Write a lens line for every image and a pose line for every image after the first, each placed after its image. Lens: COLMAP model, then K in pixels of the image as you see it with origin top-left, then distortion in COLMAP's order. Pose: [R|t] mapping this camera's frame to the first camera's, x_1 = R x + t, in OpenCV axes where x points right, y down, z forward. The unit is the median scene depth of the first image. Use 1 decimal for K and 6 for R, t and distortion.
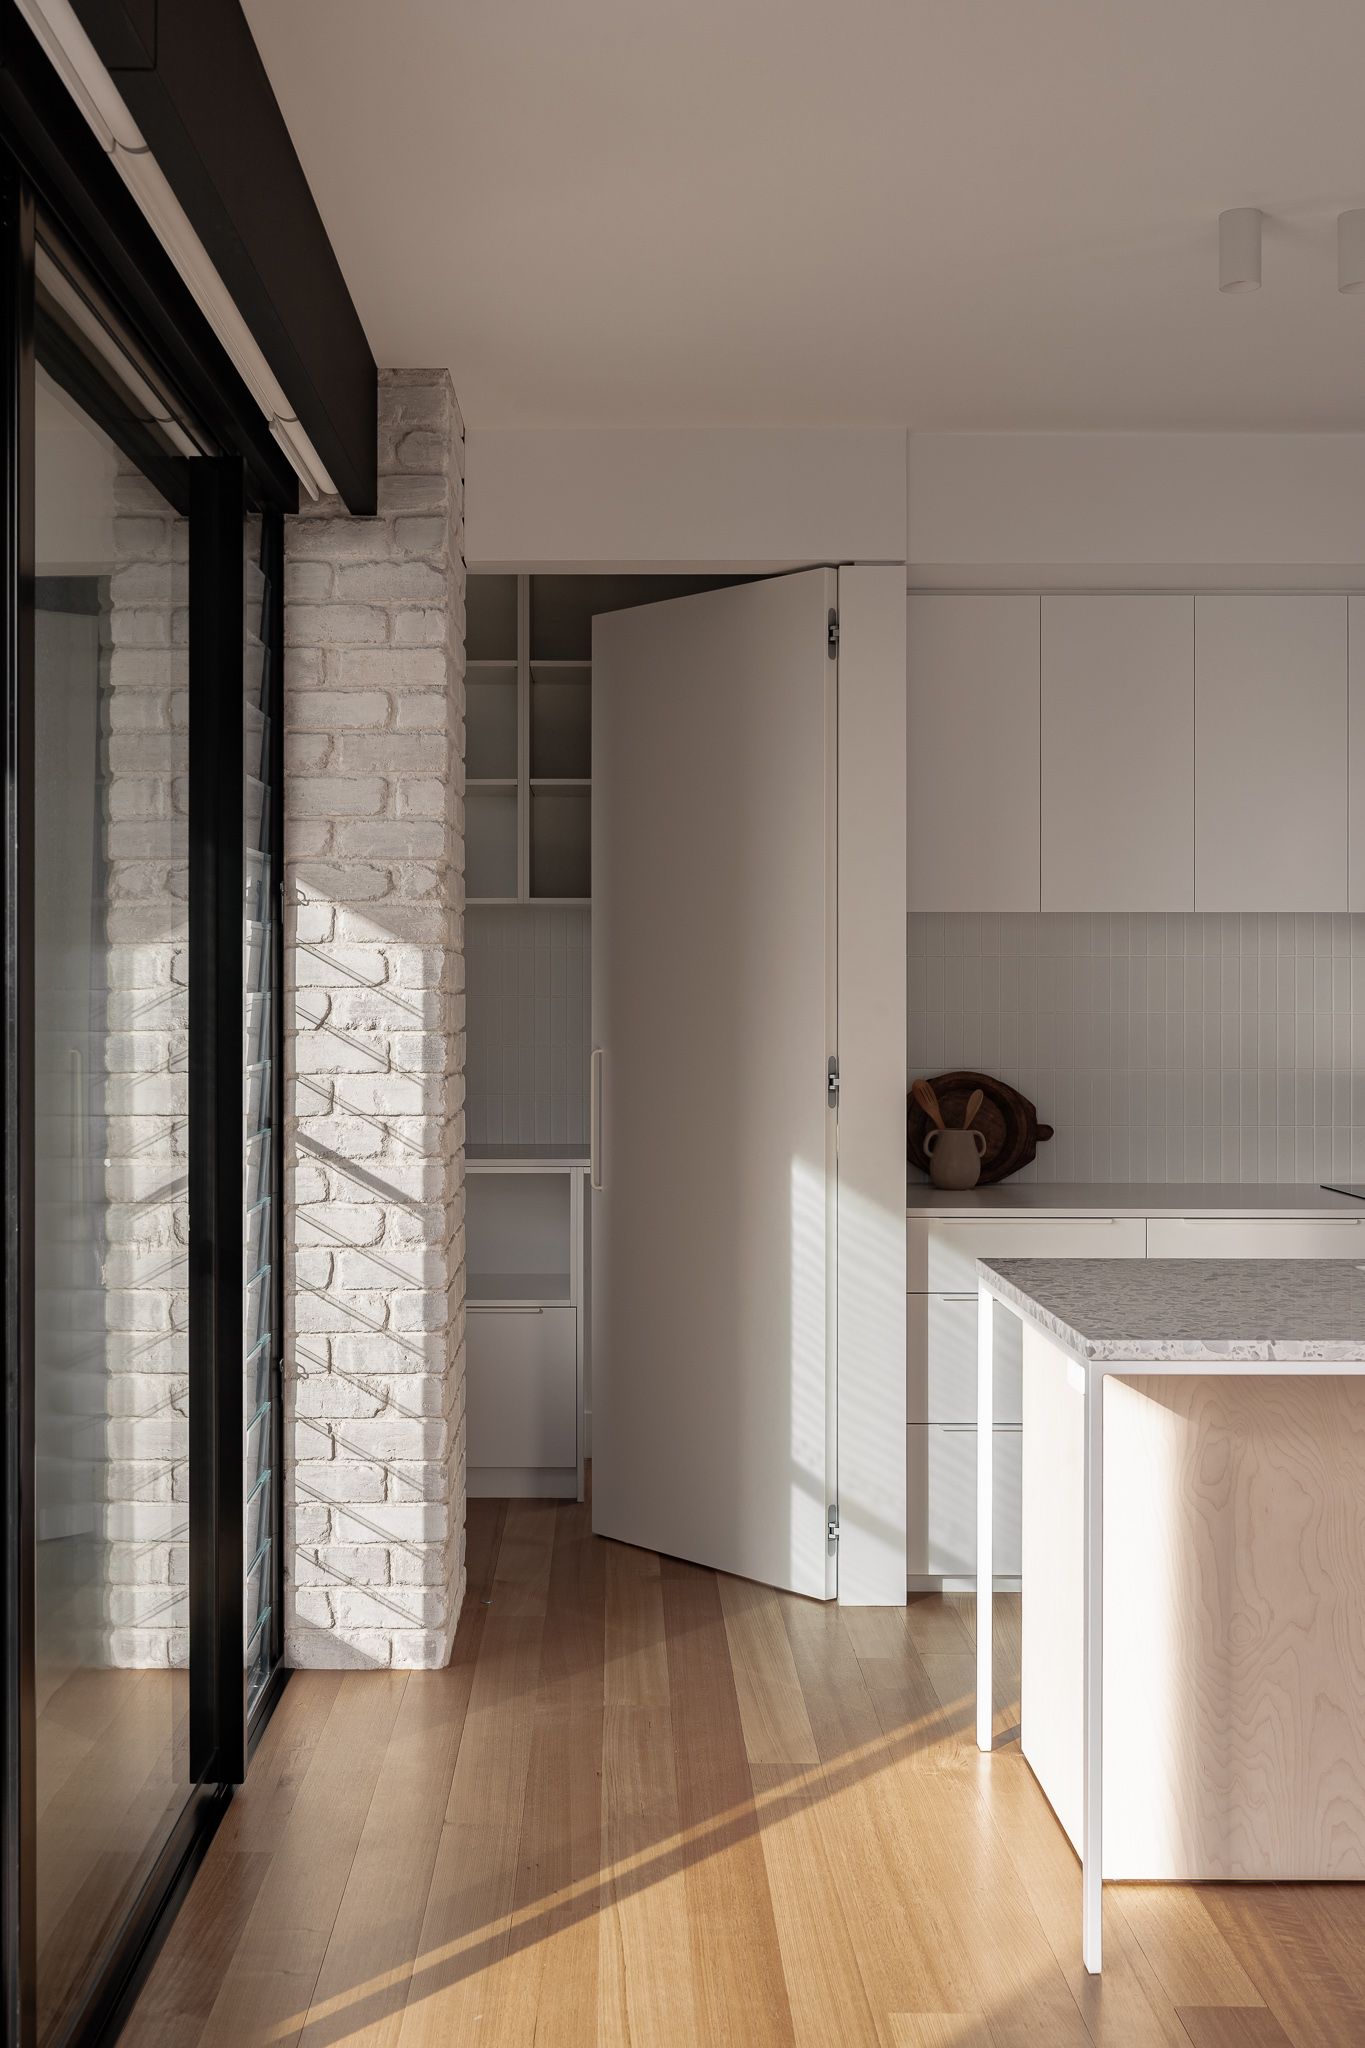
lens RADIAL K [[2307.8, 0, 682.5], [0, 2307.8, 1024.0], [0, 0, 1]] dist [-0.012850, -0.023088]
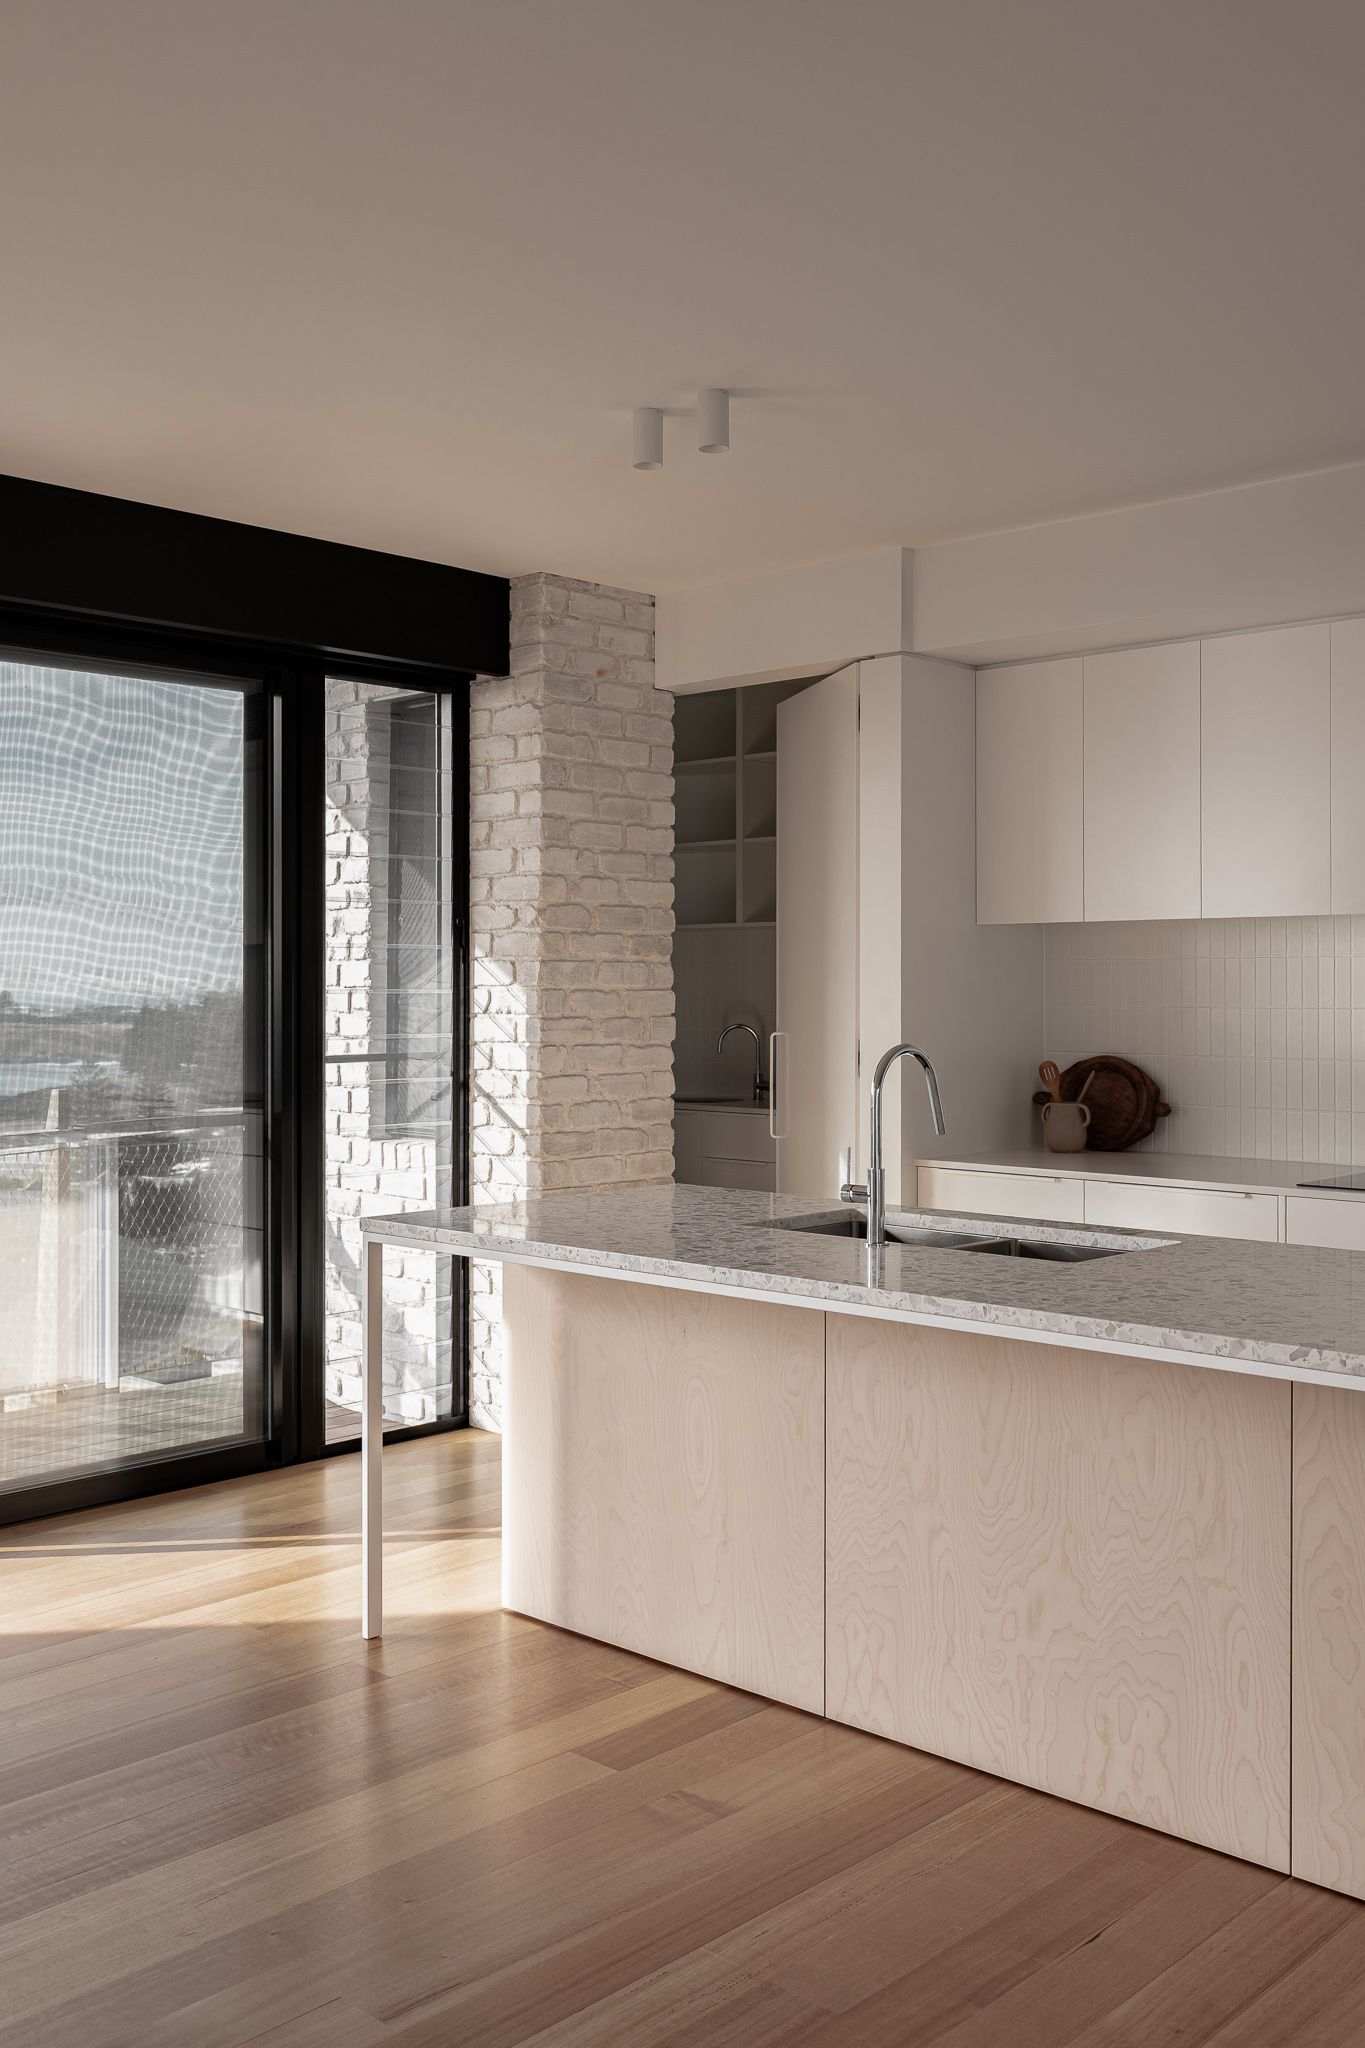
lens RADIAL K [[1962.5, 0, 682.5], [0, 1962.5, 1024.0], [0, 0, 1]] dist [-0.015545, -0.004445]
pose [[0.719283, 0.011197, -0.694627, 0.844450], [-0.009398, 0.999935, 0.006387, -0.000412], [0.694654, 0.001935, 0.719341, 0.151883]]
